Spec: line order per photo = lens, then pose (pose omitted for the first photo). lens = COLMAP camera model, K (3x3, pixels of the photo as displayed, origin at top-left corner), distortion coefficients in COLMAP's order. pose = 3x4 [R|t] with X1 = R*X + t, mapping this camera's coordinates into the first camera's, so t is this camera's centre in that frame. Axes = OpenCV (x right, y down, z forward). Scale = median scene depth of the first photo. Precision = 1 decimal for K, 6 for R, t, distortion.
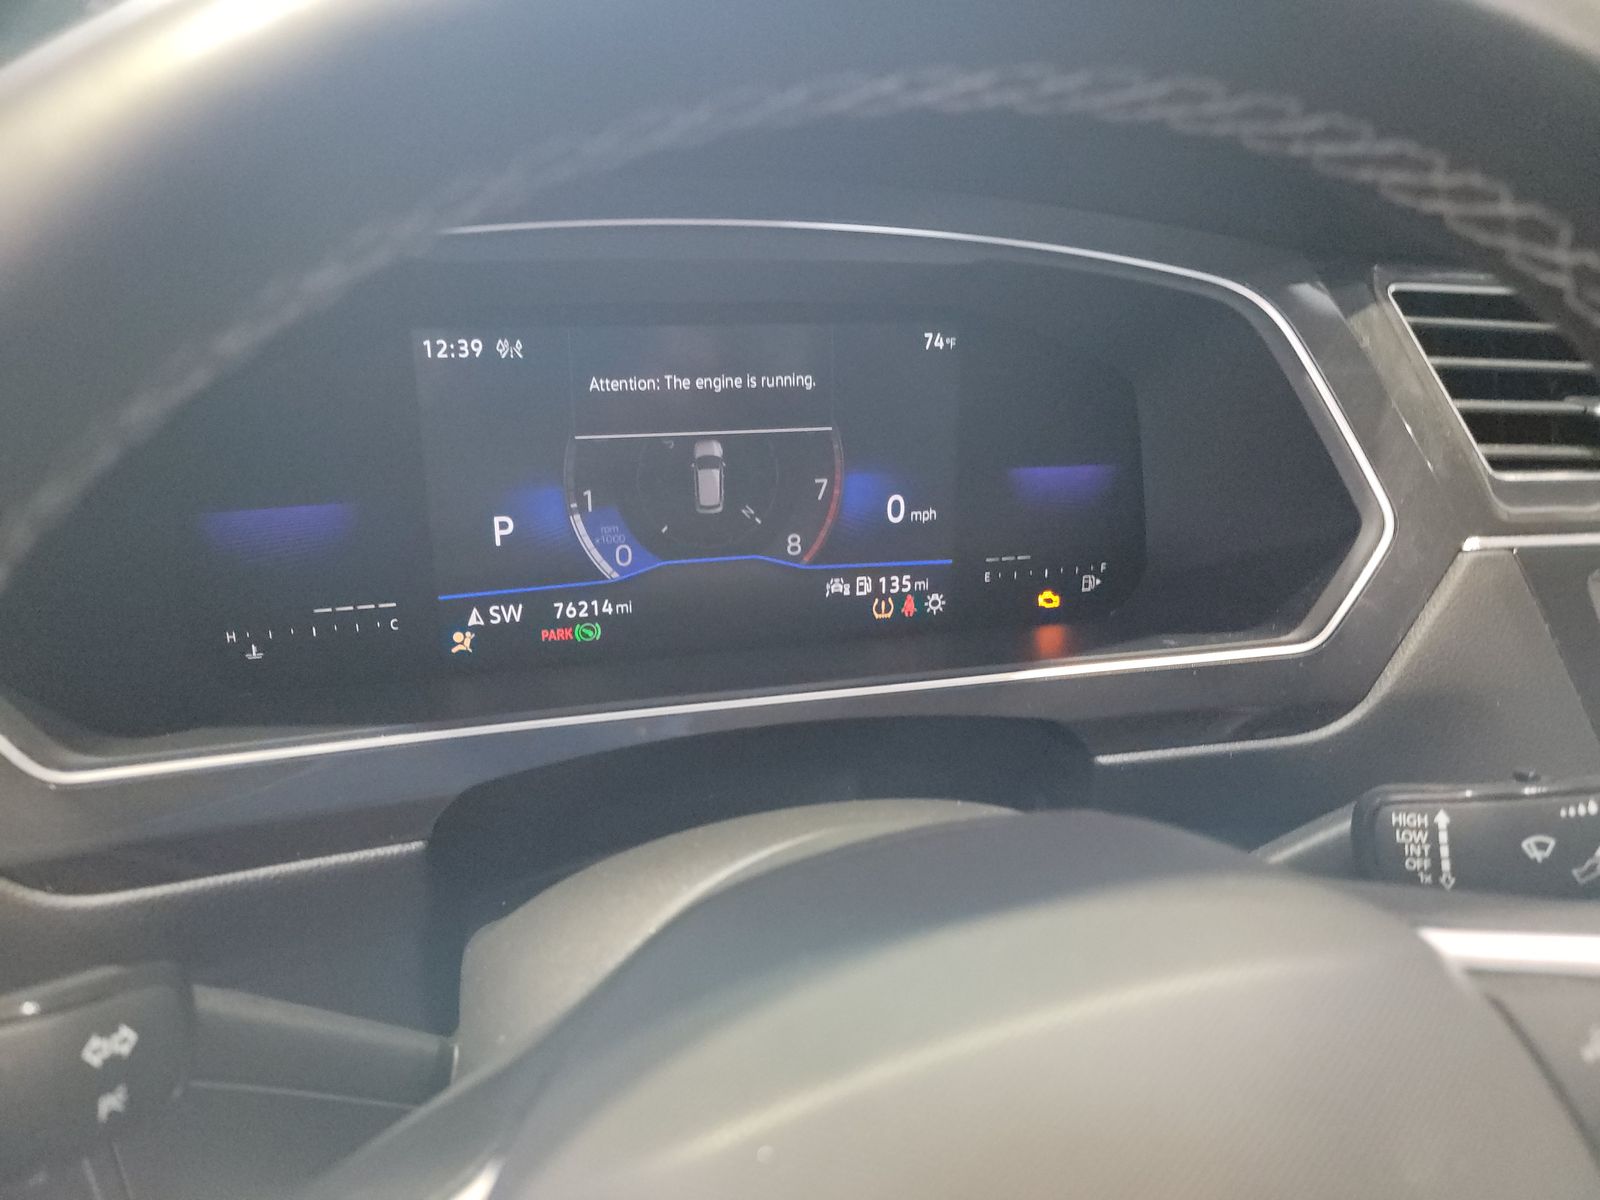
lens RADIAL K [[1112.3, 0, 815.1], [0, 1112.3, 598.4], [0, 0, 1]] dist [0.042534, -0.041174]
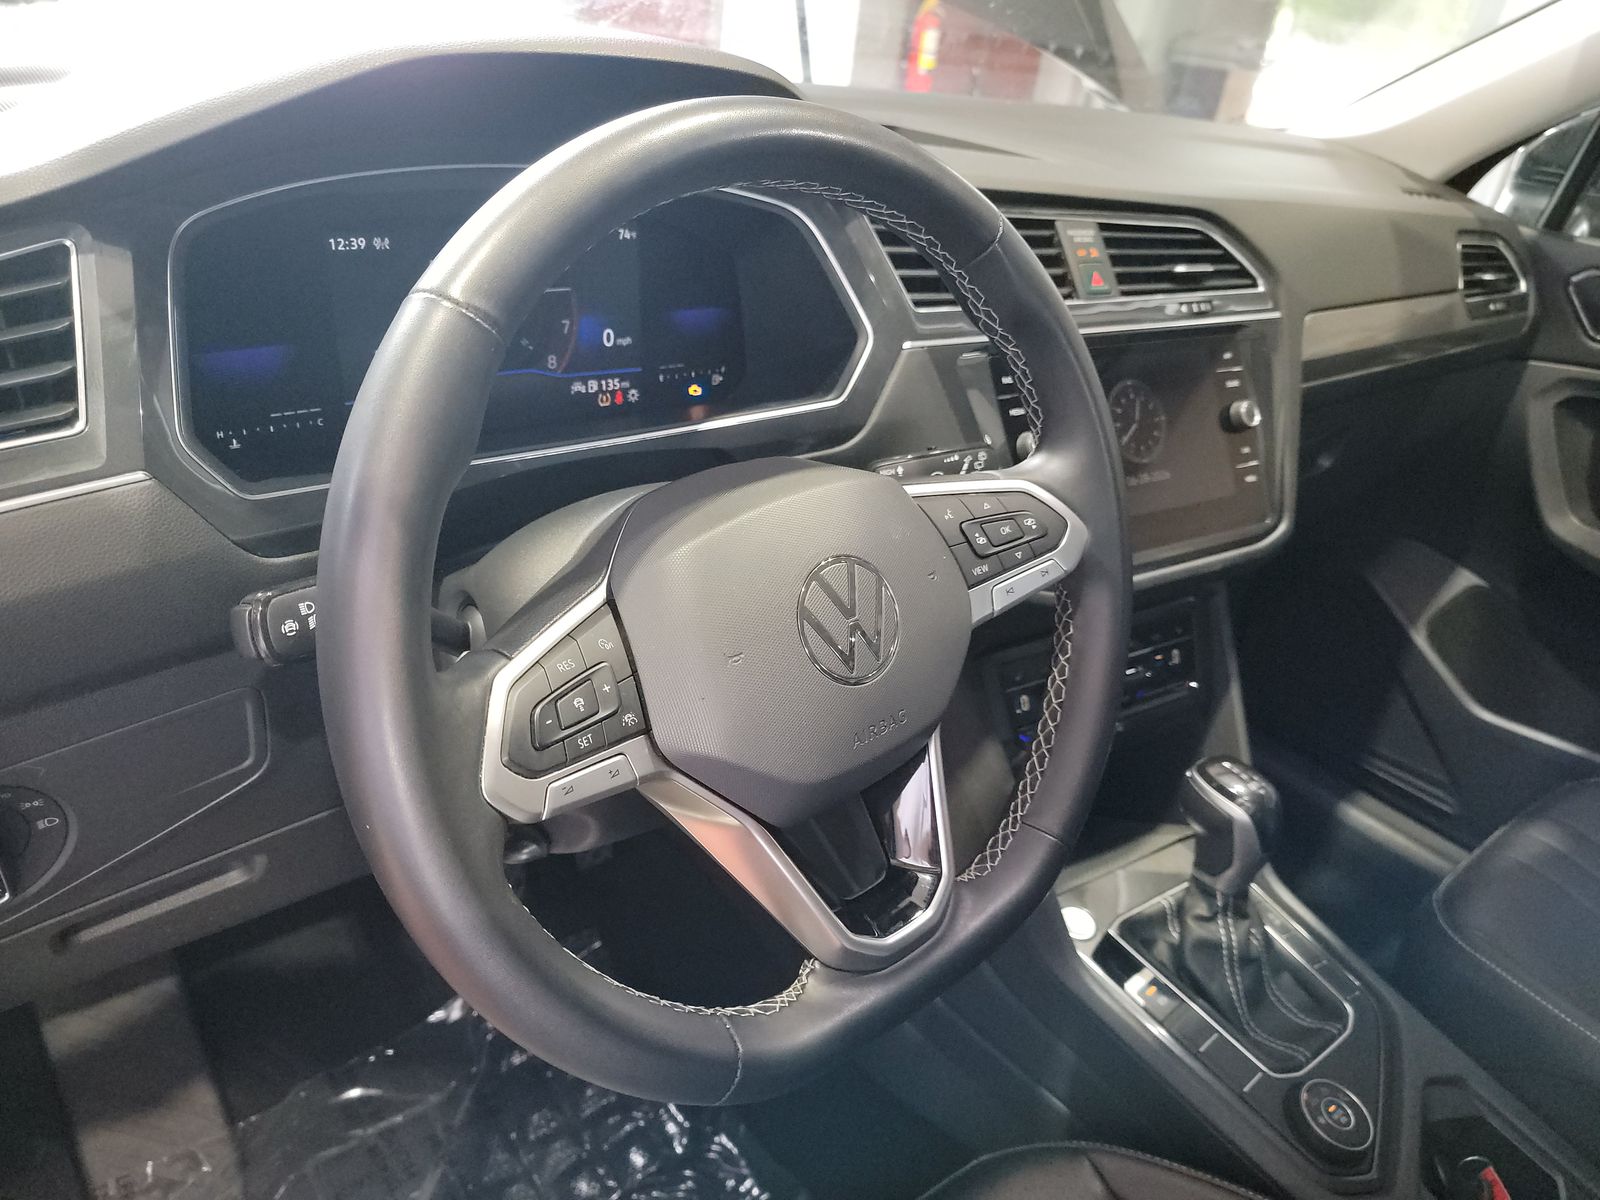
lens RADIAL K [[1112.3, 0, 805.1], [0, 1112.3, 603.7], [0, 0, 1]] dist [0.042534, -0.041174]
pose [[0.913264, -0.128295, 0.386638, -0.375741], [0.069129, 0.984155, 0.163277, 0.061950], [-0.401460, -0.122387, 0.907663, -0.721397]]
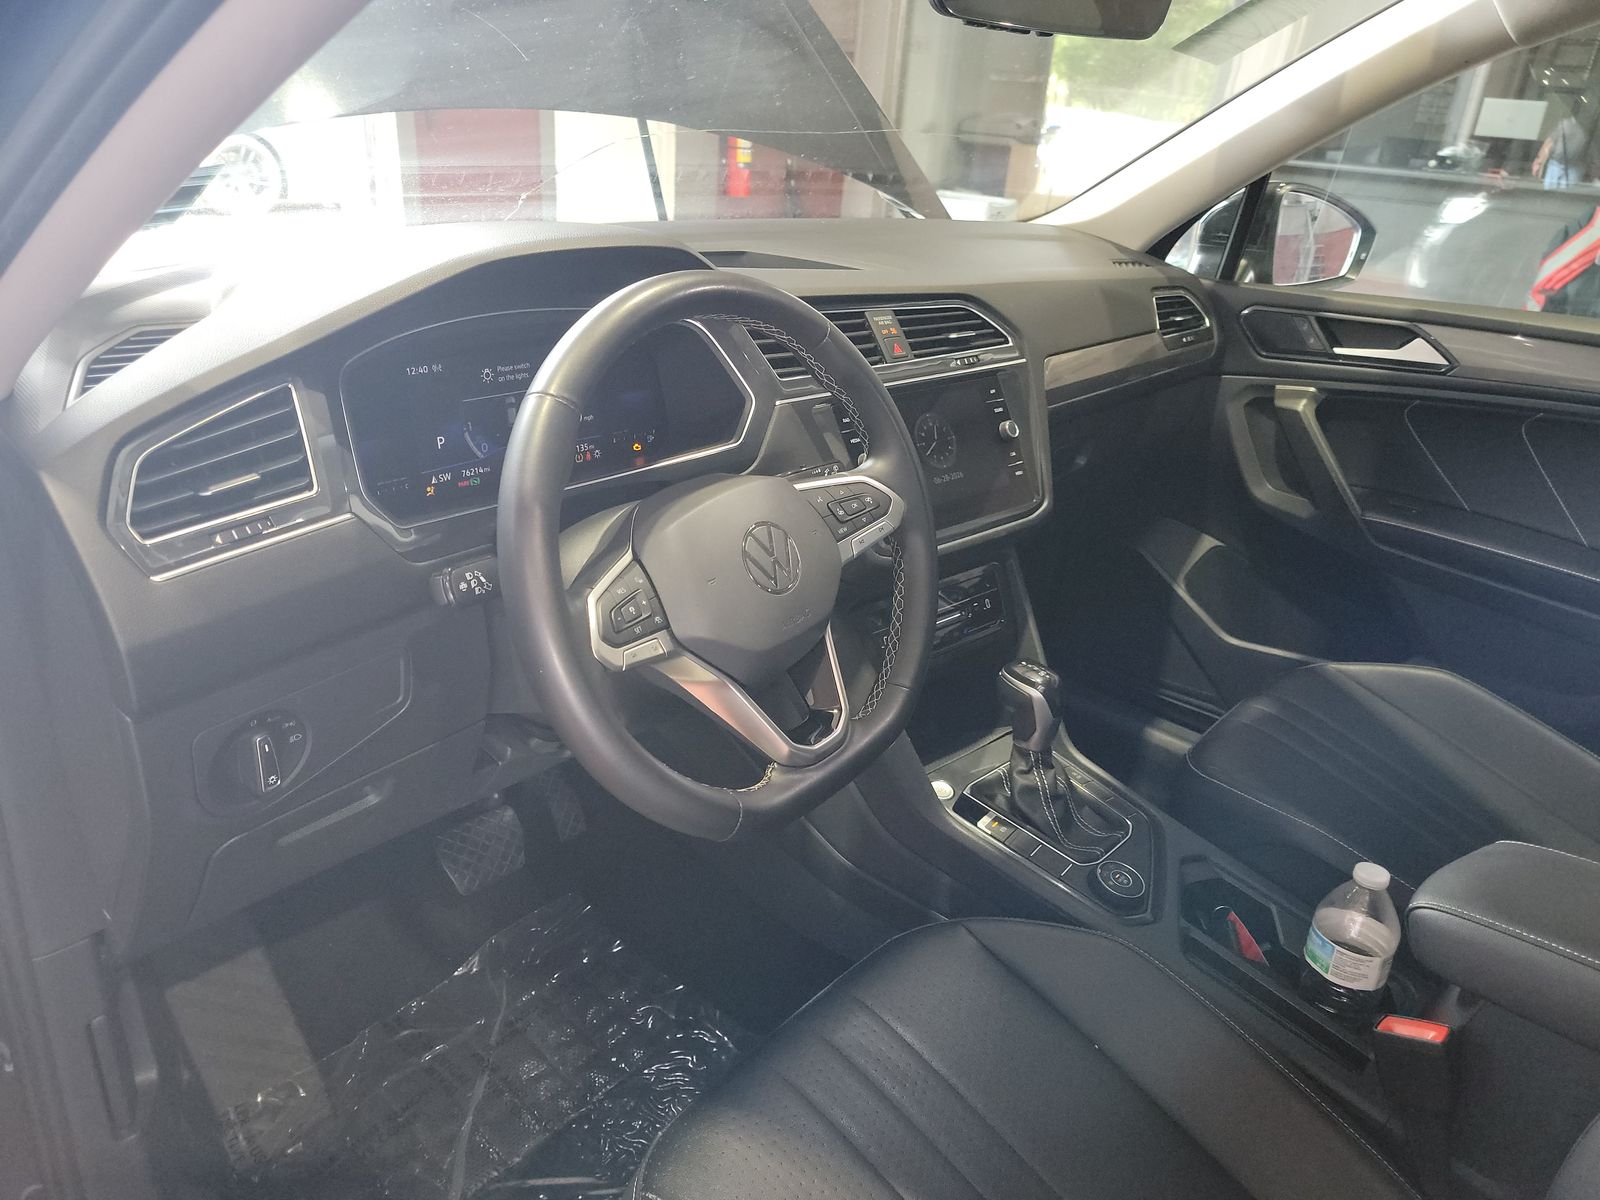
lens RADIAL K [[1112.3, 0, 802.8], [0, 1112.3, 607.8], [0, 0, 1]] dist [0.042534, -0.041174]
pose [[0.844018, -0.207065, 0.494730, -0.870021], [0.169637, 0.978173, 0.120003, 0.130298], [-0.508779, -0.017360, 0.860722, -1.477120]]
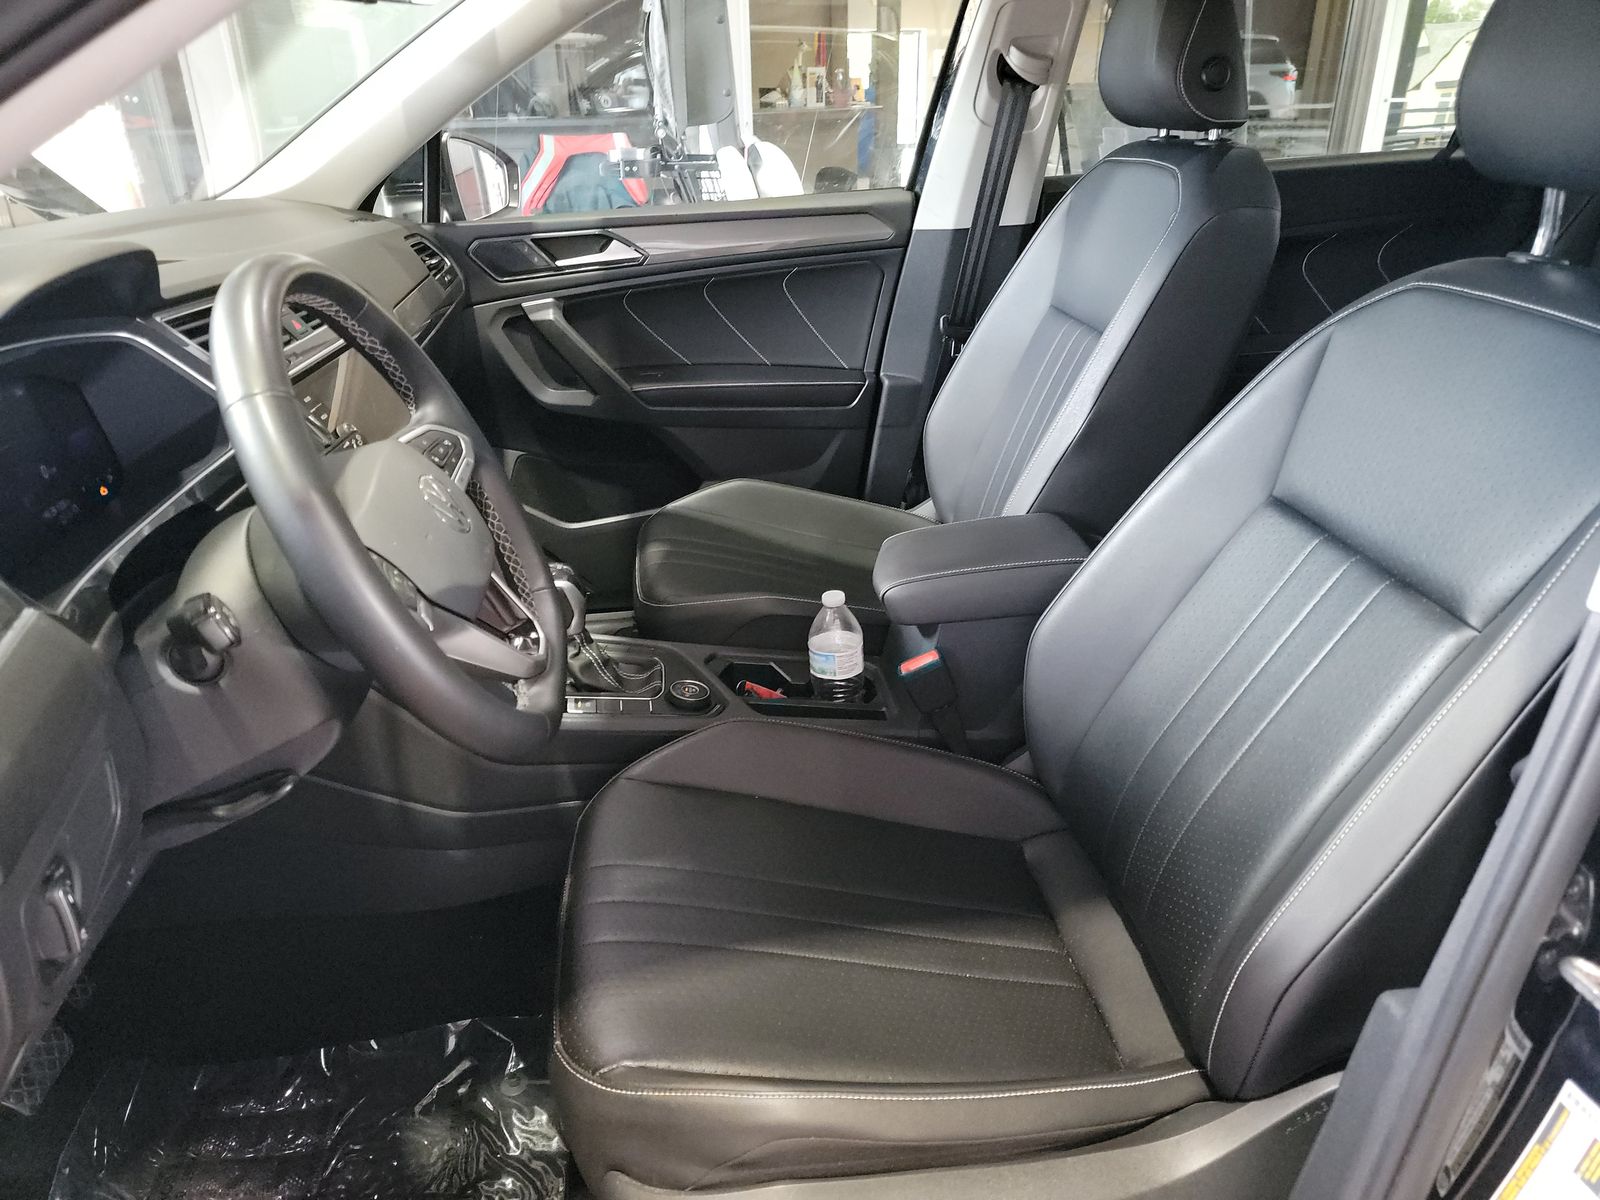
lens RADIAL K [[1112.3, 0, 819.8], [0, 1112.3, 617.2], [0, 0, 1]] dist [0.042534, -0.041174]
pose [[0.125907, -0.461286, 0.878272, -1.846456], [0.392851, 0.836126, 0.382832, -0.093579], [-0.910942, 0.296829, 0.286491, -0.914227]]
